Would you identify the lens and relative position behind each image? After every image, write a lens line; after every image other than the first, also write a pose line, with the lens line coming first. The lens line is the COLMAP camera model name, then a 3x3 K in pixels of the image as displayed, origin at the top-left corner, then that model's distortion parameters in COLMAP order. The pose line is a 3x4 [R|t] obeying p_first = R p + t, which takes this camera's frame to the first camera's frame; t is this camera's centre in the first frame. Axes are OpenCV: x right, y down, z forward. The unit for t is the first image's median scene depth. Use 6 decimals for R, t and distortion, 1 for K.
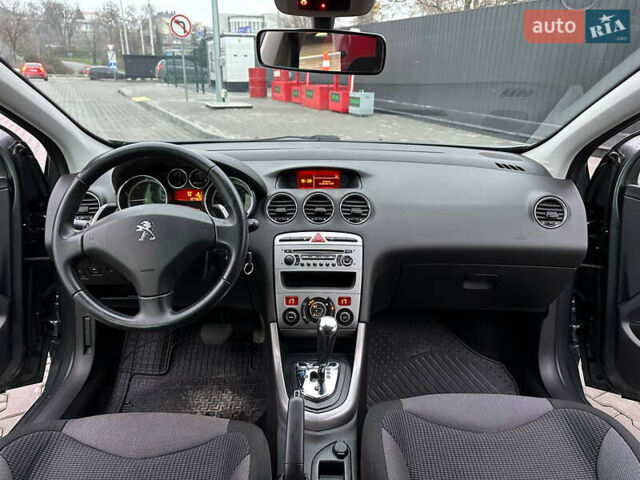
lens RADIAL K [[443.5, 0, 320.0], [0, 443.5, 240.0], [0, 0, 1]] dist [0.087542, -0.120027]
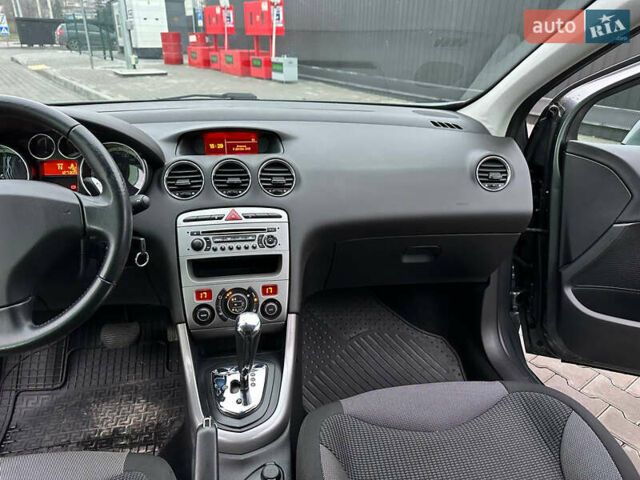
lens RADIAL K [[443.5, 0, 320.0], [0, 443.5, 240.0], [0, 0, 1]] dist [0.087542, -0.120027]
pose [[0.987332, -0.059288, 0.147178, 0.029379], [0.050226, 0.996650, 0.064546, -0.004006], [-0.150512, -0.056336, 0.987002, 0.157992]]
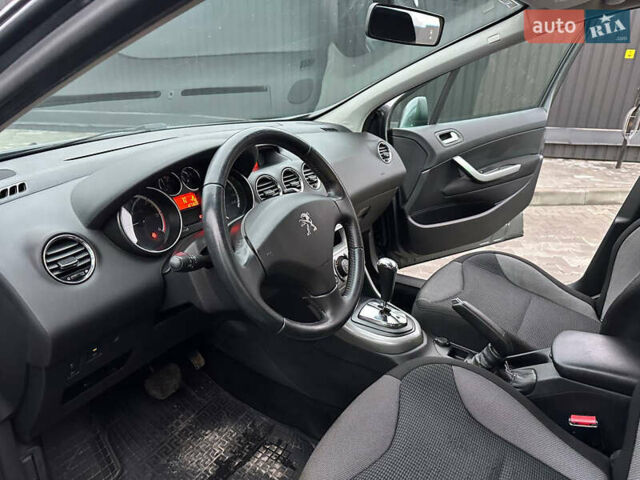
lens RADIAL K [[443.5, 0, 320.0], [0, 443.5, 240.0], [0, 0, 1]] dist [0.087542, -0.120027]
pose [[0.541896, -0.309222, 0.781492, -0.809020], [0.301541, 0.939479, 0.162642, -0.093919], [-0.784488, 0.147517, 0.602343, 0.346723]]
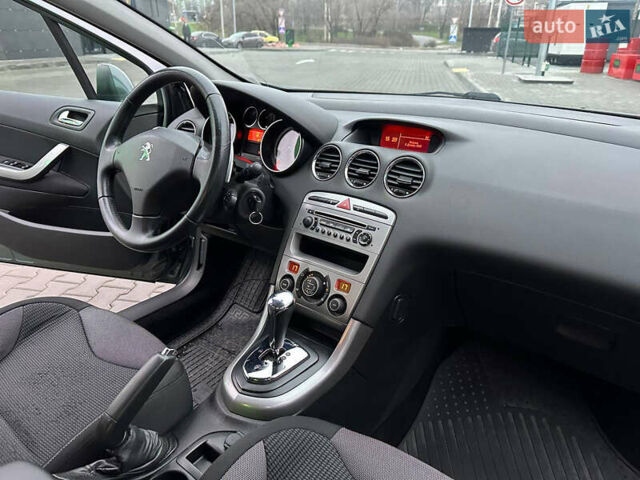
lens RADIAL K [[452.1, 0, 329.9], [0, 452.1, 239.1], [0, 0, 1]] dist [0.073501, -0.105906]
pose [[0.789666, 0.242084, -0.563758, 0.438947], [-0.218631, 0.969576, 0.110107, -0.026166], [0.573261, 0.036307, 0.818568, 0.297016]]
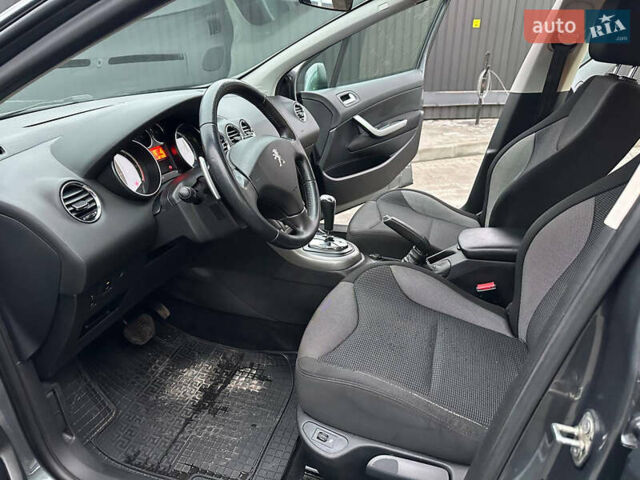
lens RADIAL K [[443.5, 0, 320.0], [0, 443.5, 240.0], [0, 0, 1]] dist [0.087542, -0.120027]
pose [[0.300105, -0.399004, 0.866448, -1.045670], [0.363253, 0.887681, 0.282965, -0.083305], [-0.882034, 0.229821, 0.411337, 0.385513]]
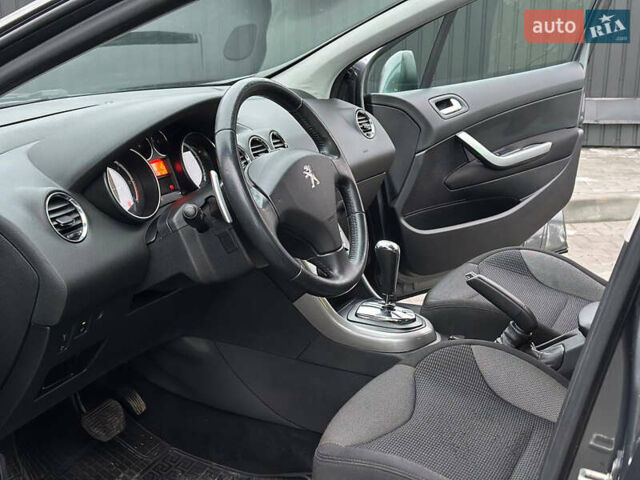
lens RADIAL K [[878.3, 0, 328.4], [0, 878.3, 241.8], [0, 0, 1]] dist [0.027333, 0.835369]
pose [[0.418079, -0.247874, 0.873939, -1.393373], [0.334346, 0.936507, 0.105674, -0.050026], [-0.844644, 0.248018, 0.474409, 0.169429]]
